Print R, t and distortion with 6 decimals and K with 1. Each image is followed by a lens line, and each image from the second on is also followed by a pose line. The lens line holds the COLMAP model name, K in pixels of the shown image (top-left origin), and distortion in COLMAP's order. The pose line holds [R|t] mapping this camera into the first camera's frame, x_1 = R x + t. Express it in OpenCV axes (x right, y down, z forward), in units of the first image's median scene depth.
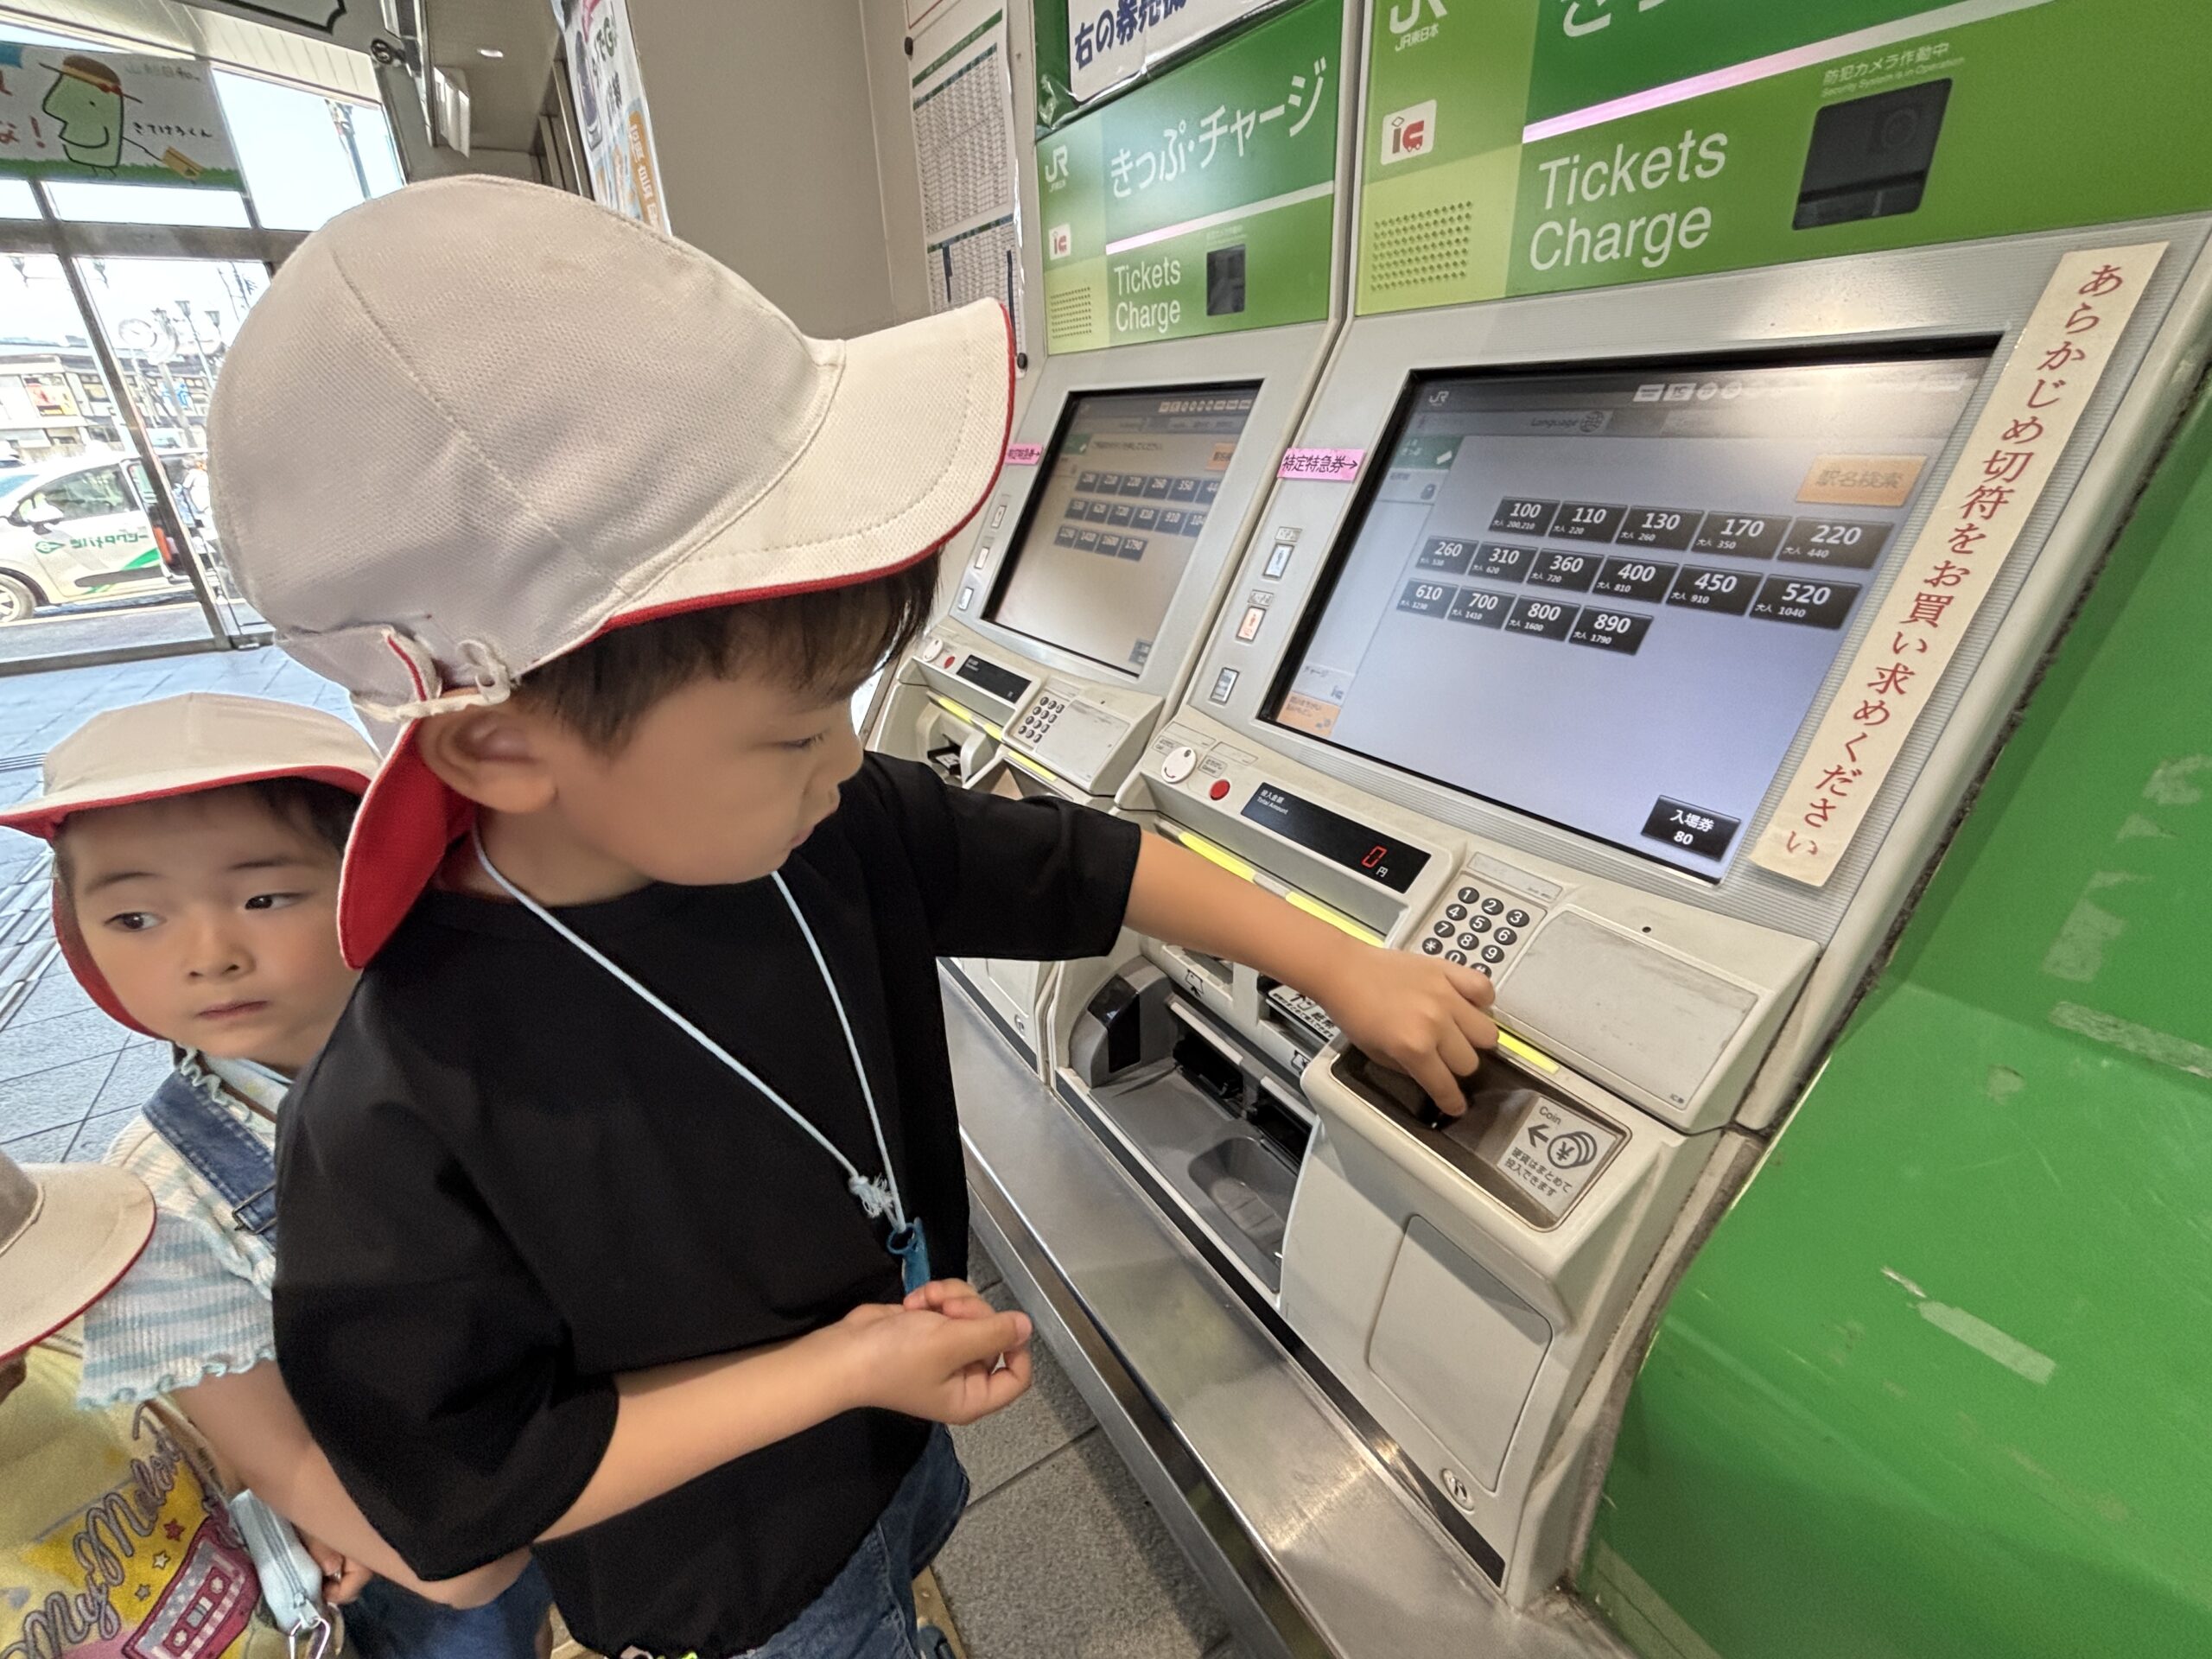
lens RADIAL K [[908.5, 0, 1105.2], [0, 908.5, 828.4], [0, 0, 1]] dist [0.003925, -0.000112]
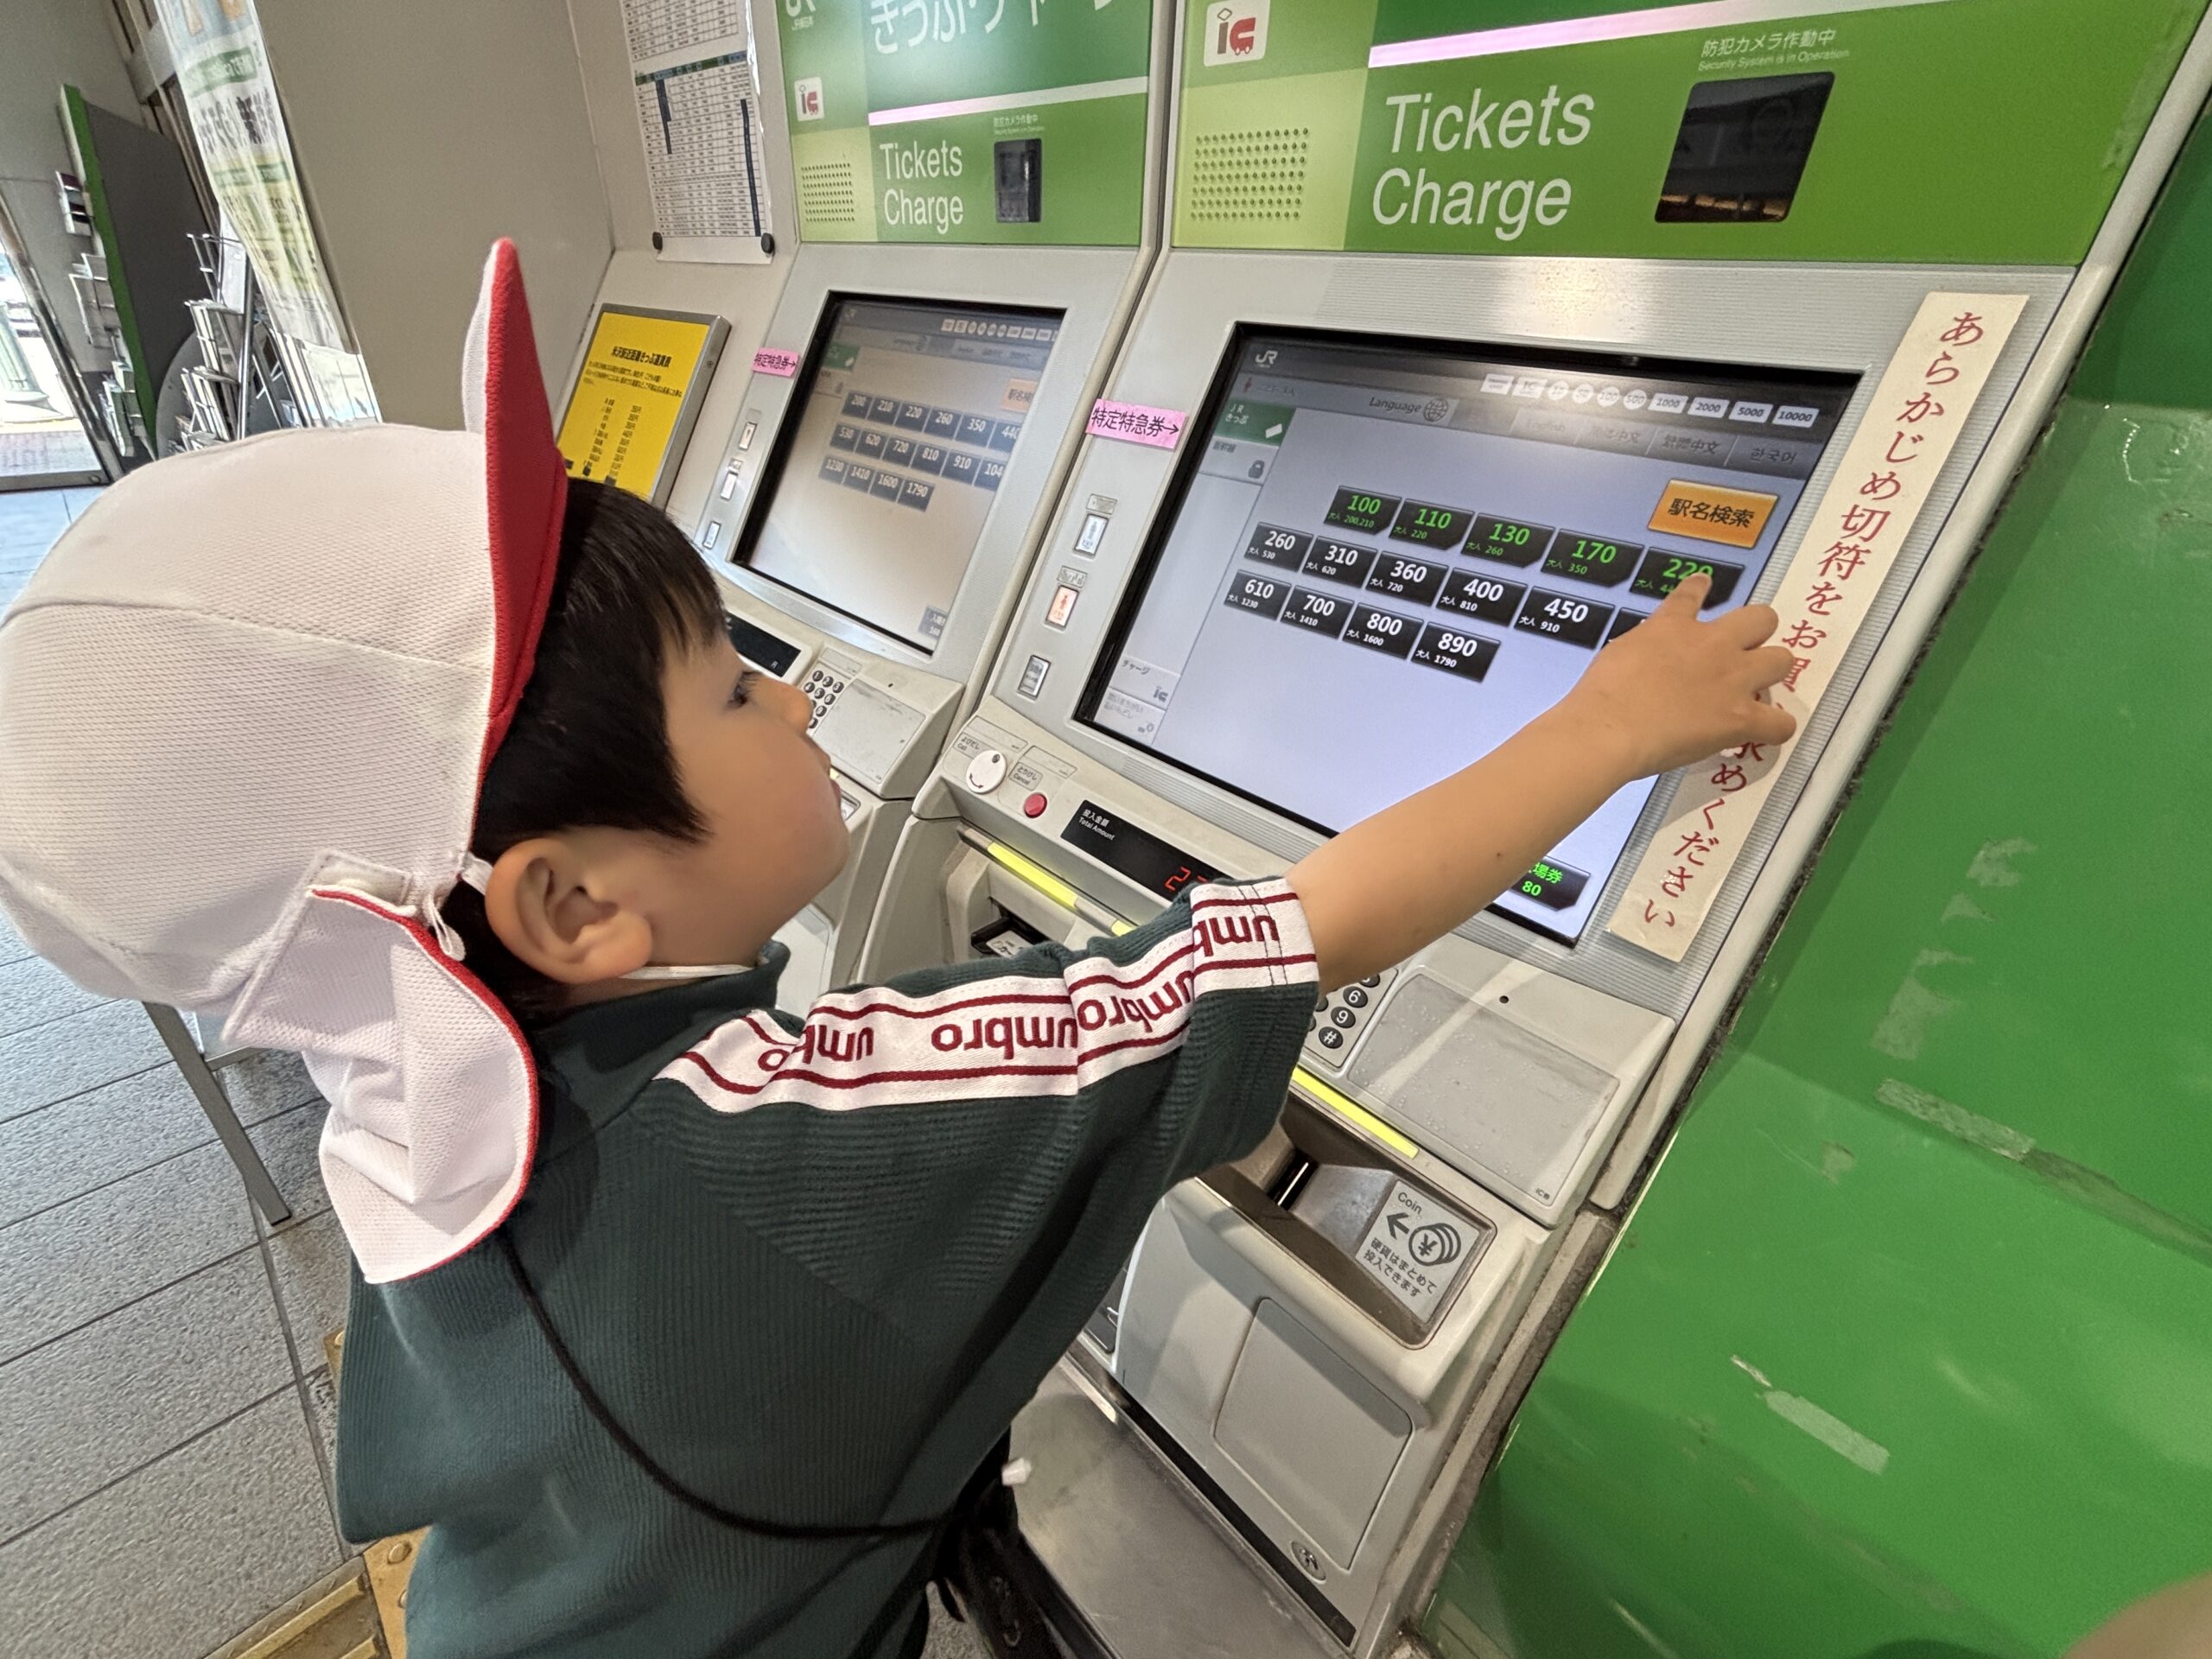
lens RADIAL K [[908.5, 0, 1090.3], [0, 908.5, 822.9], [0, 0, 1]] dist [0.003925, -0.000112]
pose [[0.974518, -0.040768, 0.220575, -0.018989], [0.018096, 0.994429, 0.103847, -0.140011], [-0.223580, -0.097209, 0.969826, 0.158290]]
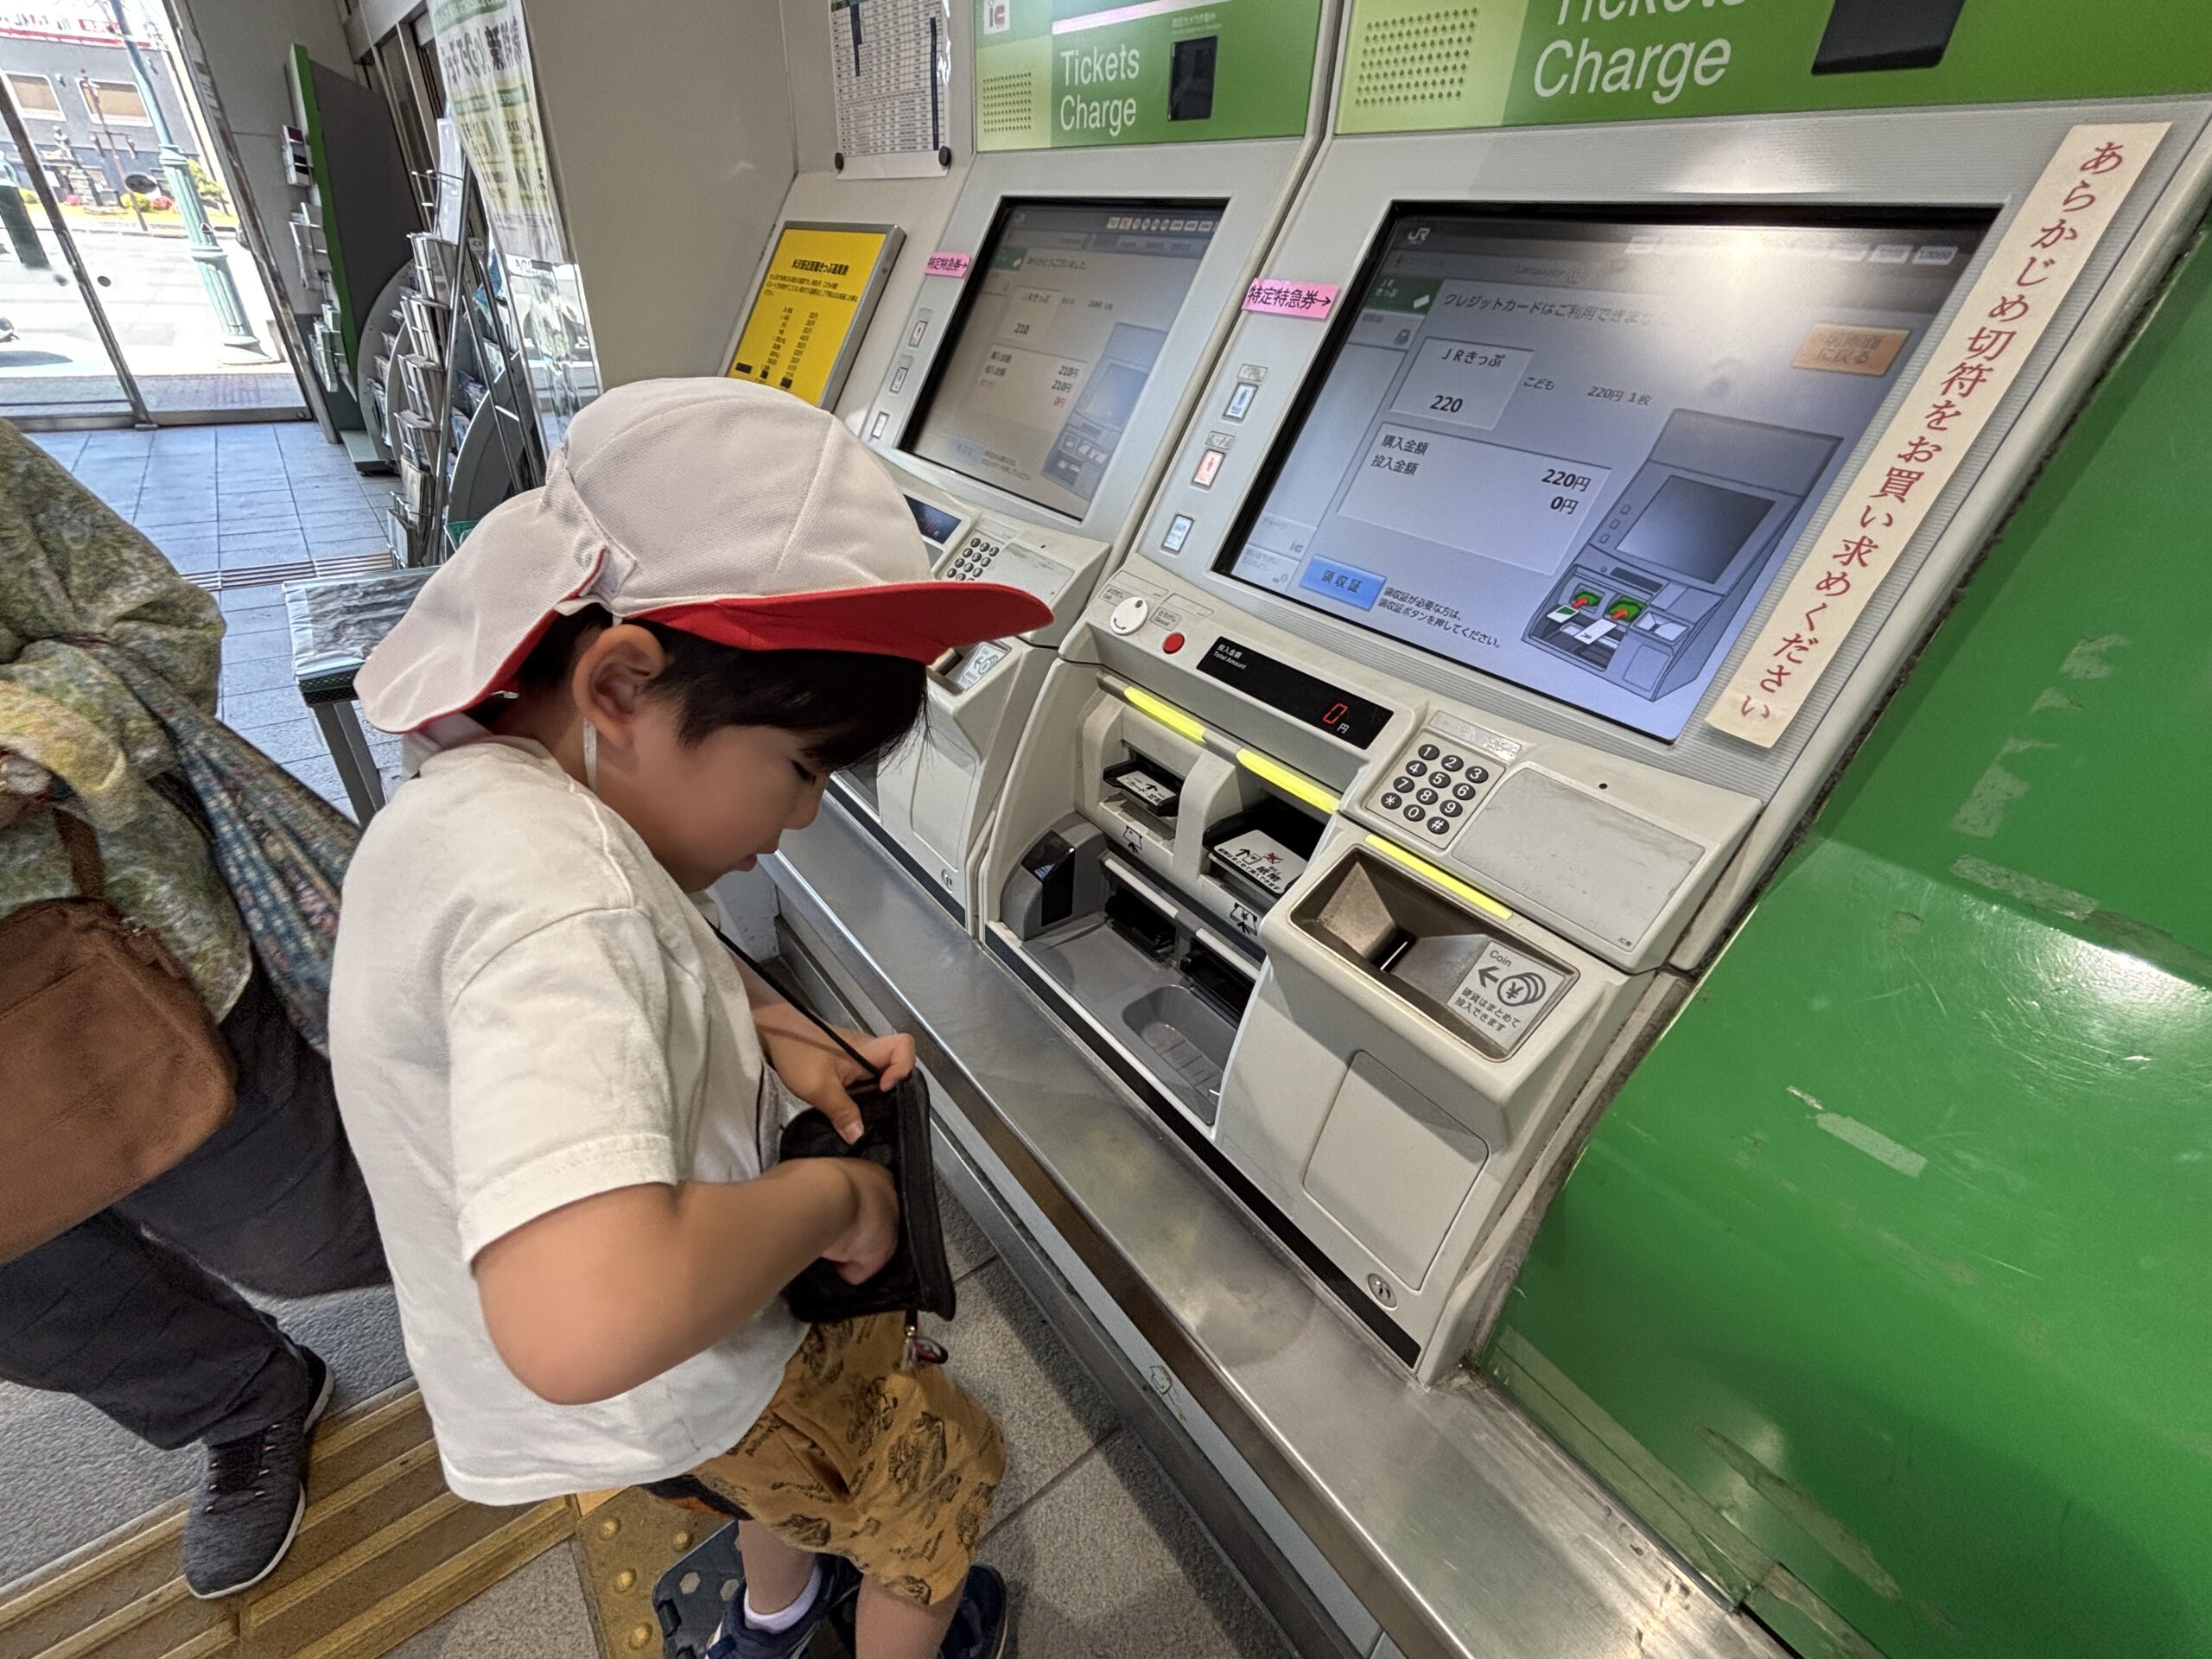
lens RADIAL K [[908.5, 0, 1096.3], [0, 908.5, 819.0], [0, 0, 1]] dist [0.003925, -0.000112]
pose [[0.991457, 0.021626, 0.128629, -0.093230], [-0.038139, 0.991127, 0.127332, 0.029428], [-0.124734, -0.131150, 0.983484, 0.029912]]
